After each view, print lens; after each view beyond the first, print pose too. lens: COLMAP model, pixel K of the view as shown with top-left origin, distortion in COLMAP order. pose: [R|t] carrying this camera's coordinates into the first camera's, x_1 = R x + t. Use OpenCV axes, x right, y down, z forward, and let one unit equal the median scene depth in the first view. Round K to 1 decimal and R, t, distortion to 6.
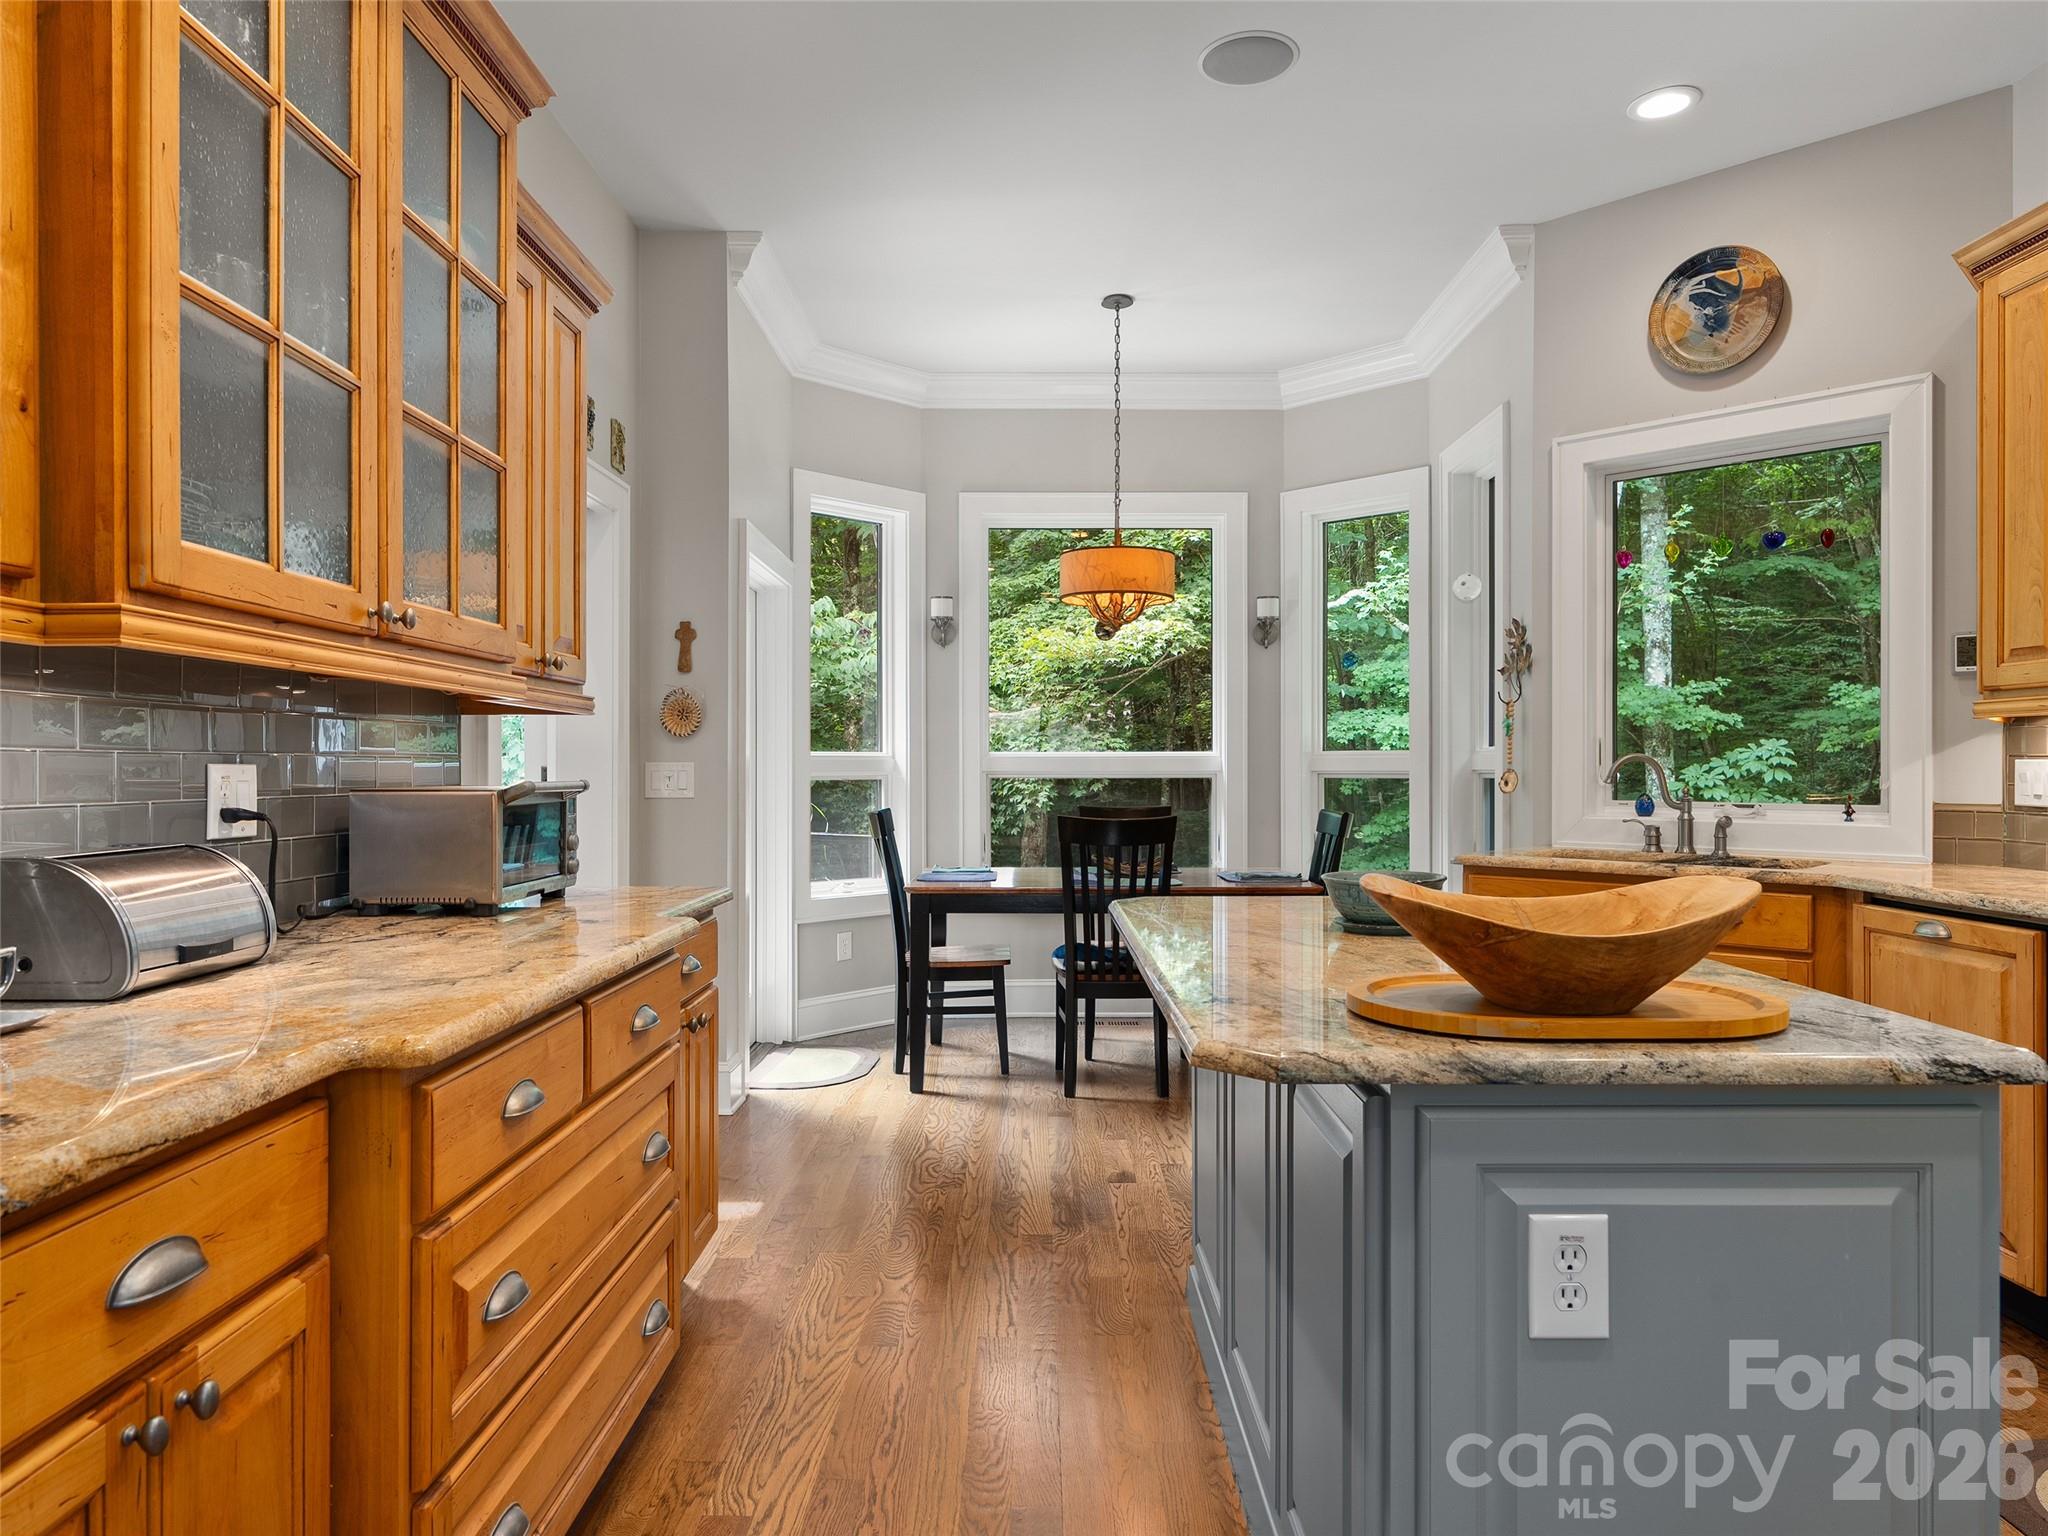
lens RADIAL K [[1289.0, 0, 1024.0], [0, 1289.0, 768.0], [0, 0, 1]] dist [0.000596, -0.001160]
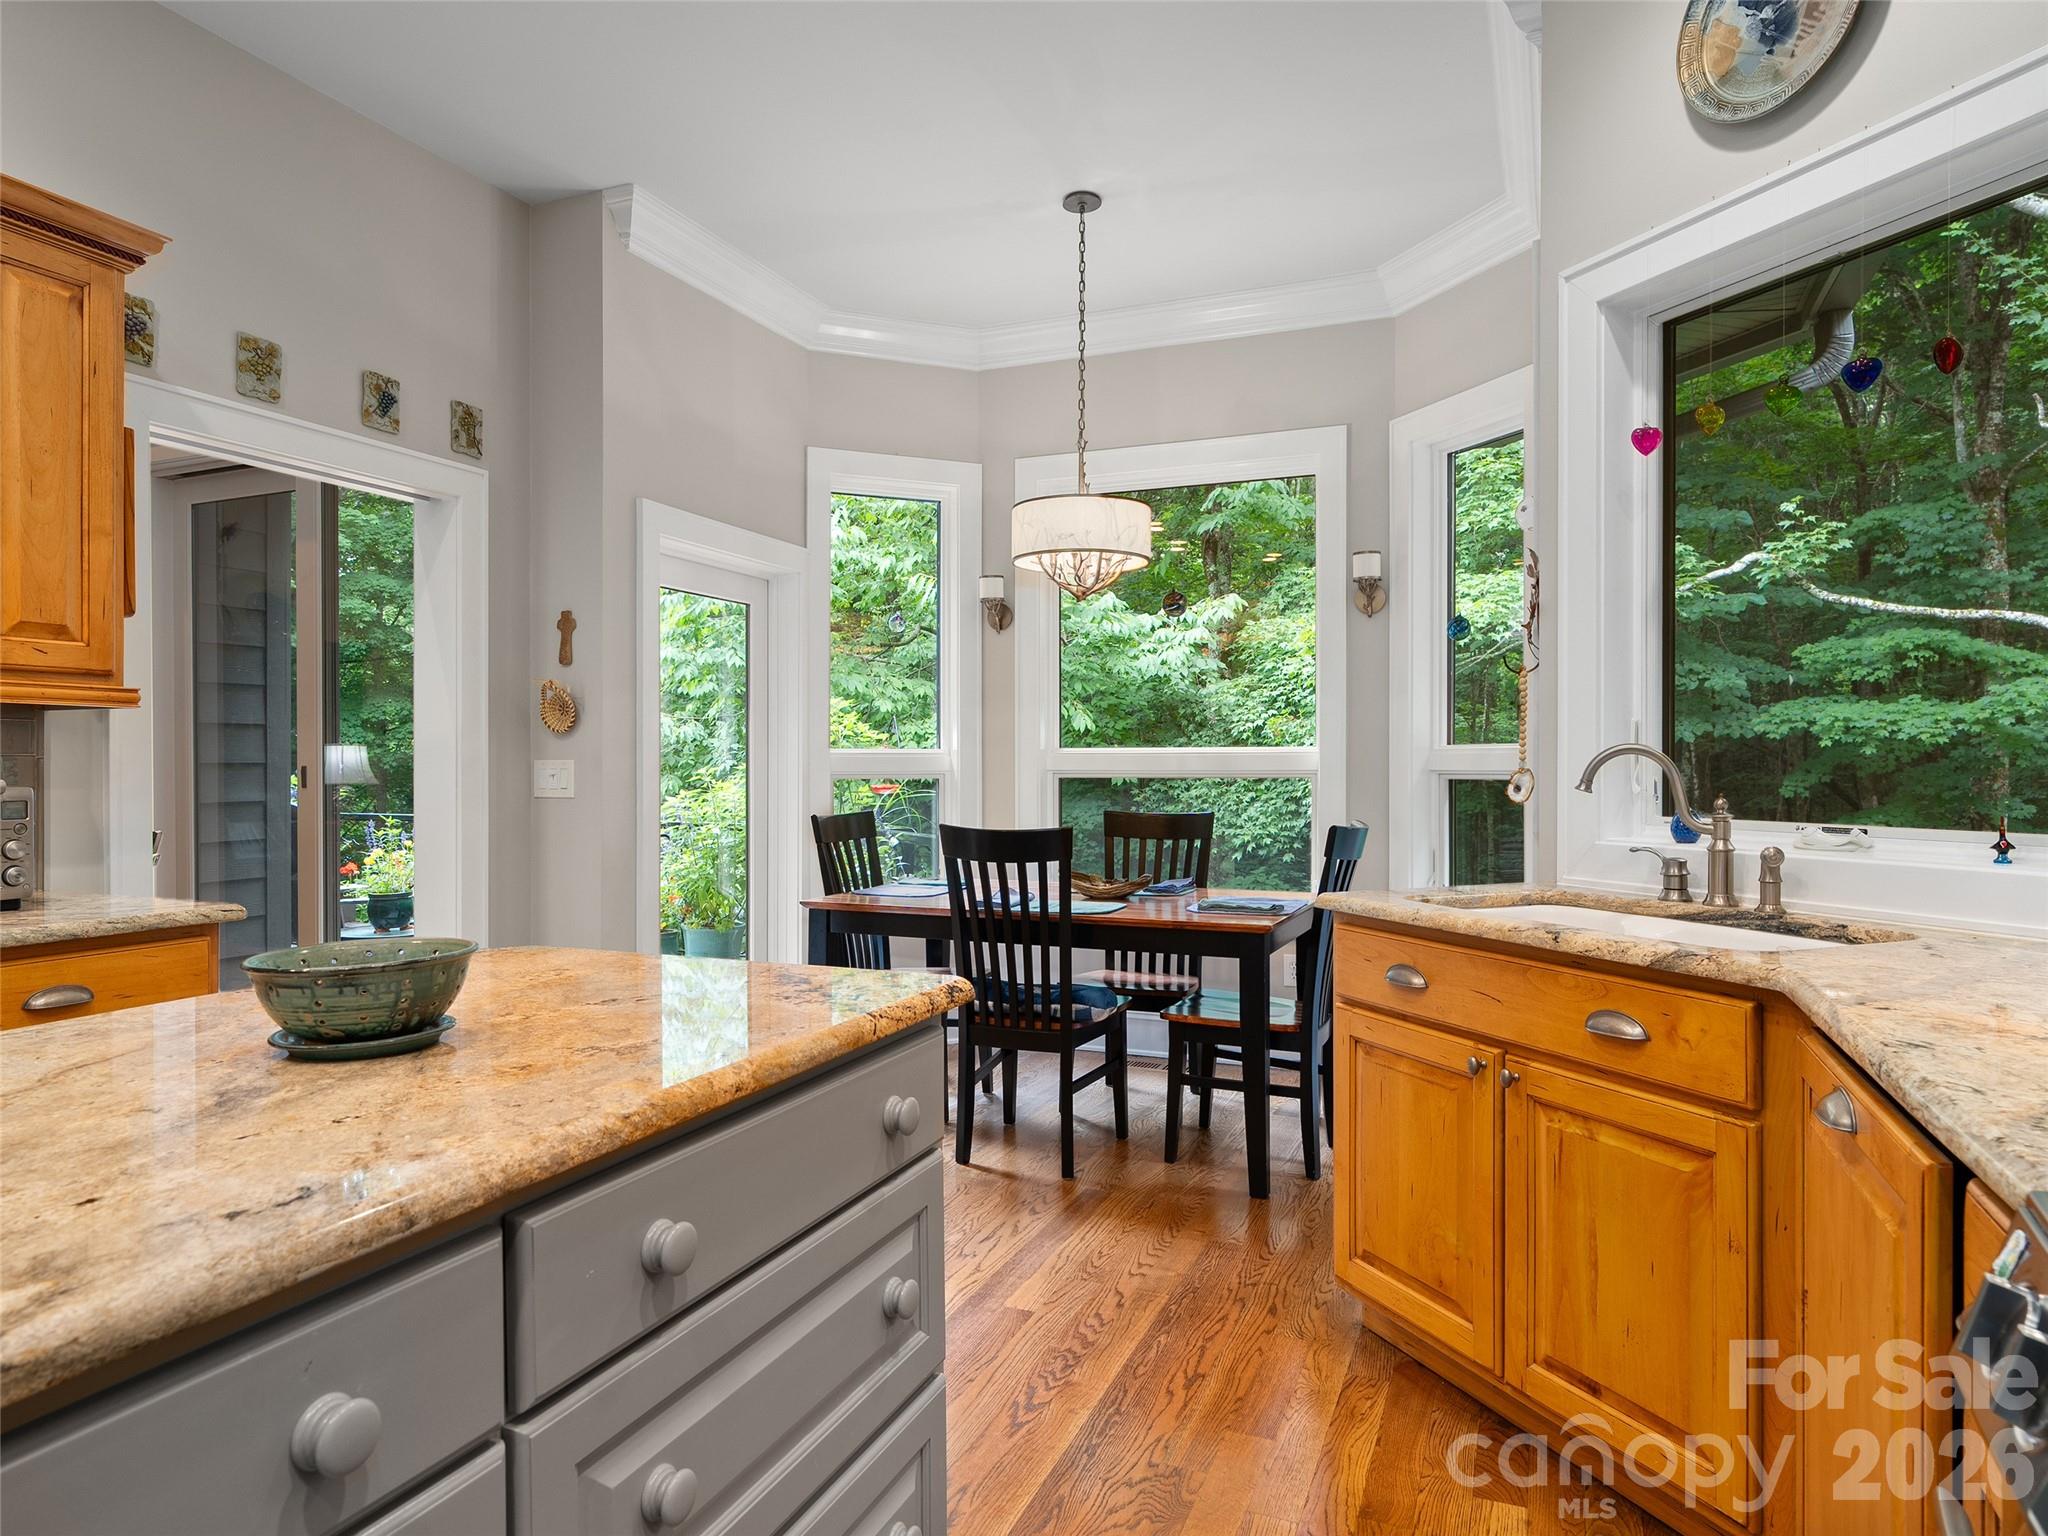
lens RADIAL K [[1212.2, 0, 1024.0], [0, 1212.2, 768.0], [0, 0, 1]] dist [-0.005201, 0.000721]
pose [[0.924238, 0.000814, -0.381817, 0.433433], [-0.000282, 0.999999, 0.001449, -0.000093], [0.381817, -0.001232, 0.924237, 0.347104]]
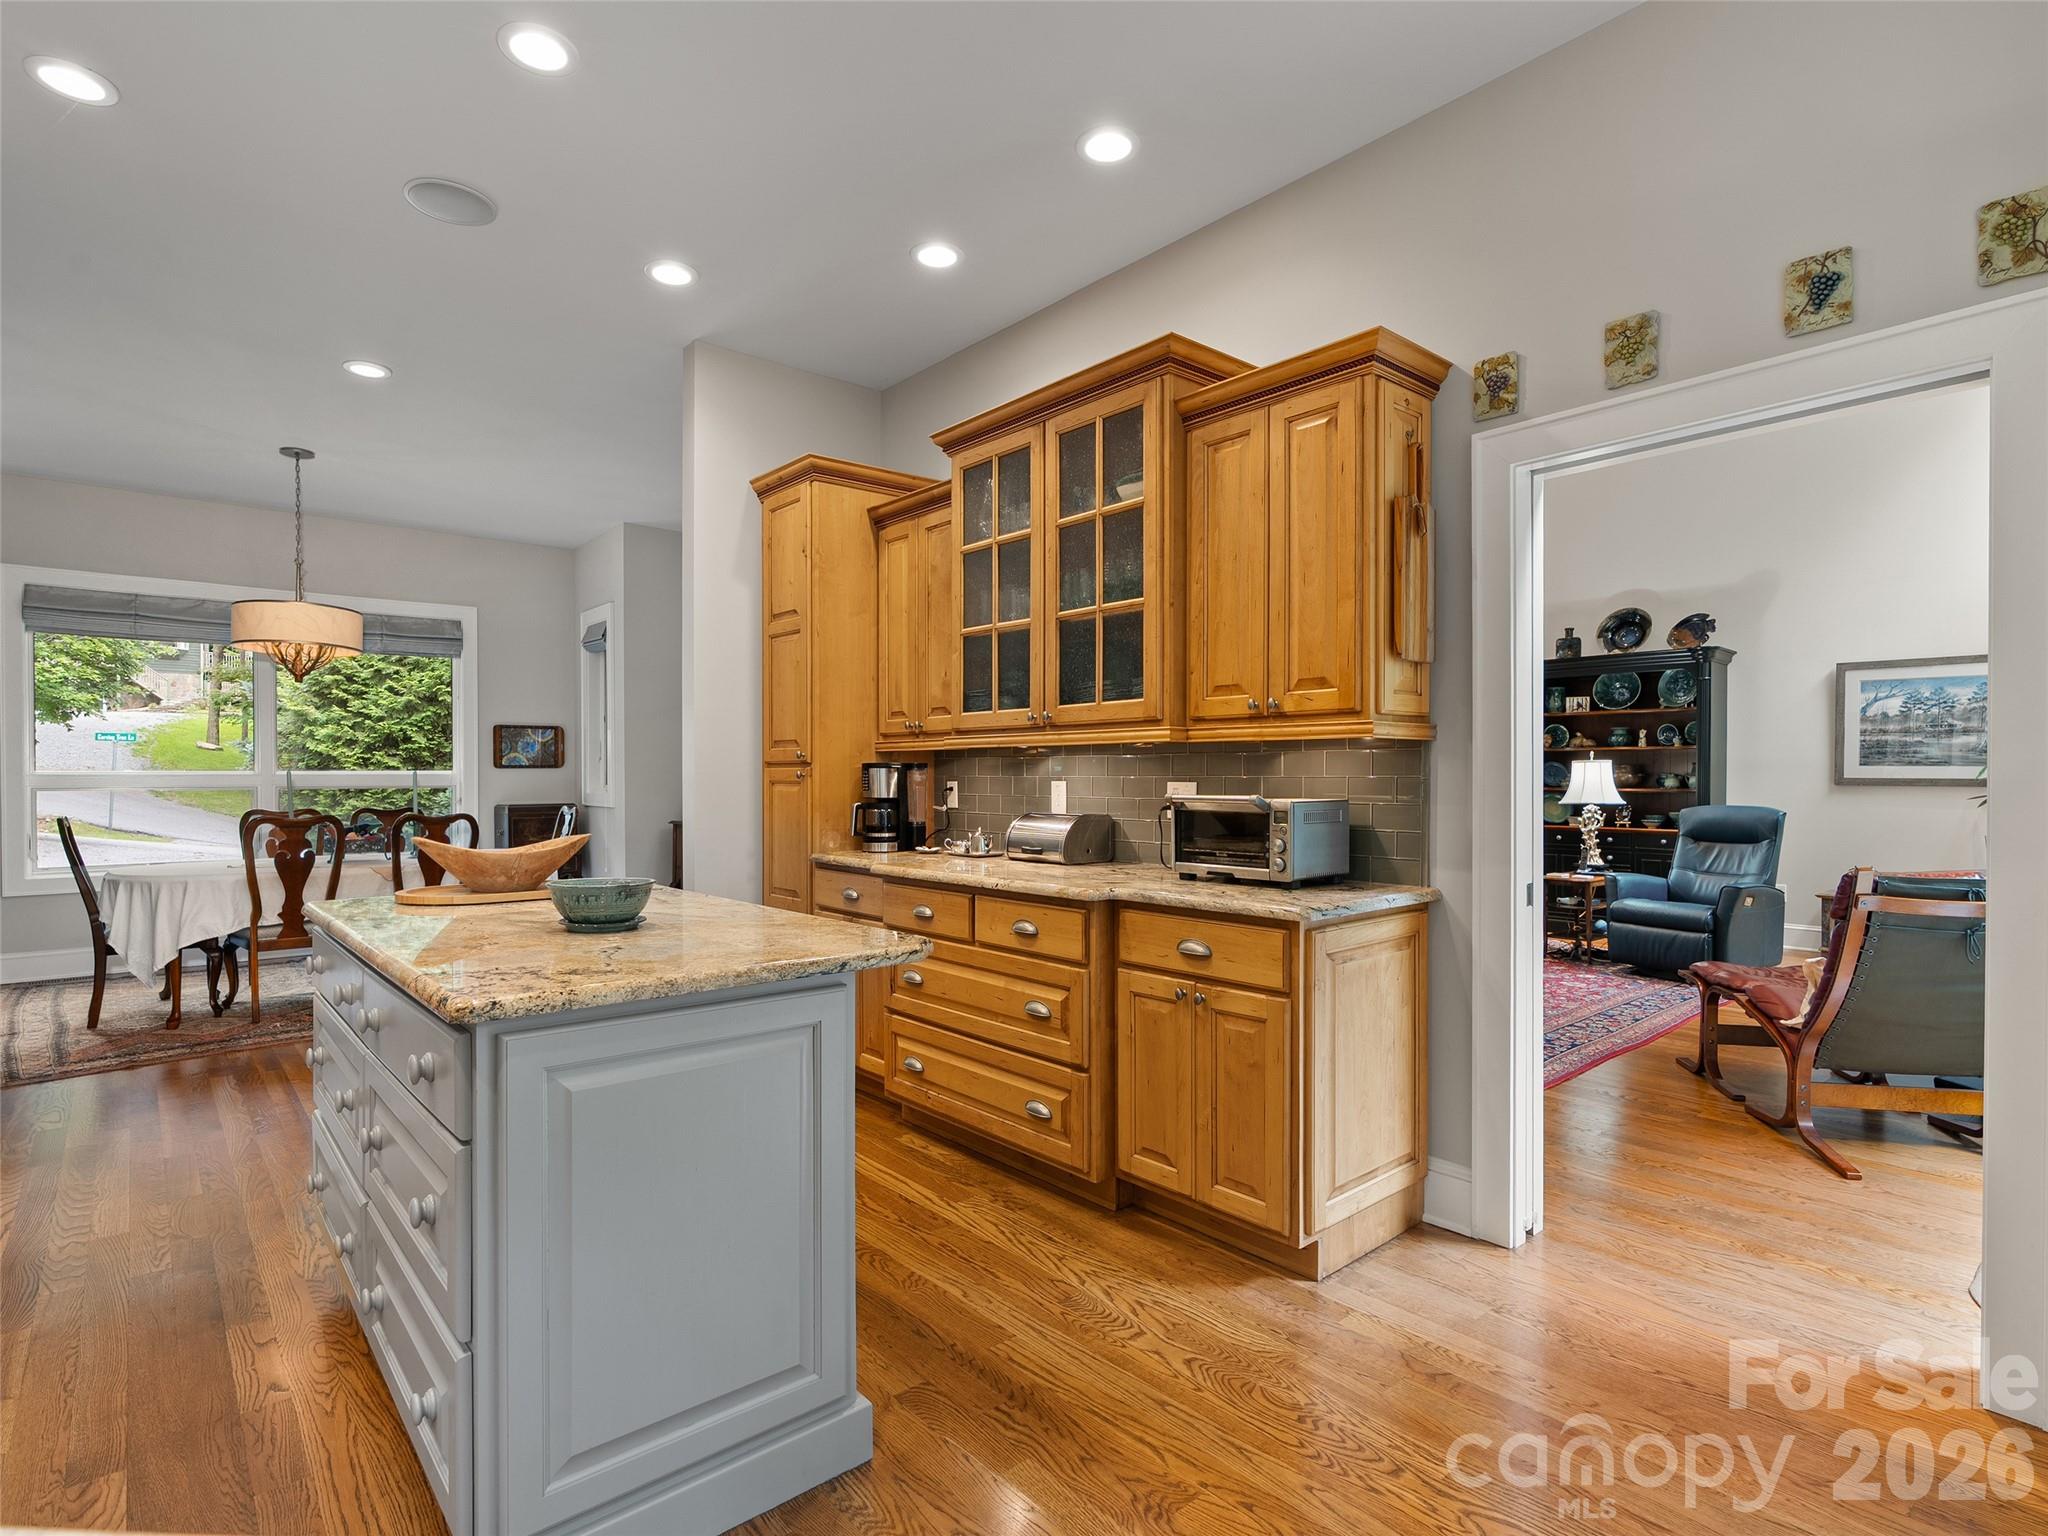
lens RADIAL K [[1046.9, 0, 1026.2], [0, 1046.9, 775.6], [0, 0, 1]] dist [-0.002850, -0.000184]
pose [[-0.750692, 0.001202, -0.660651, 0.349699], [0.000221, 0.999999, 0.001568, -0.008402], [0.660652, 0.001031, -0.750692, 1.110713]]
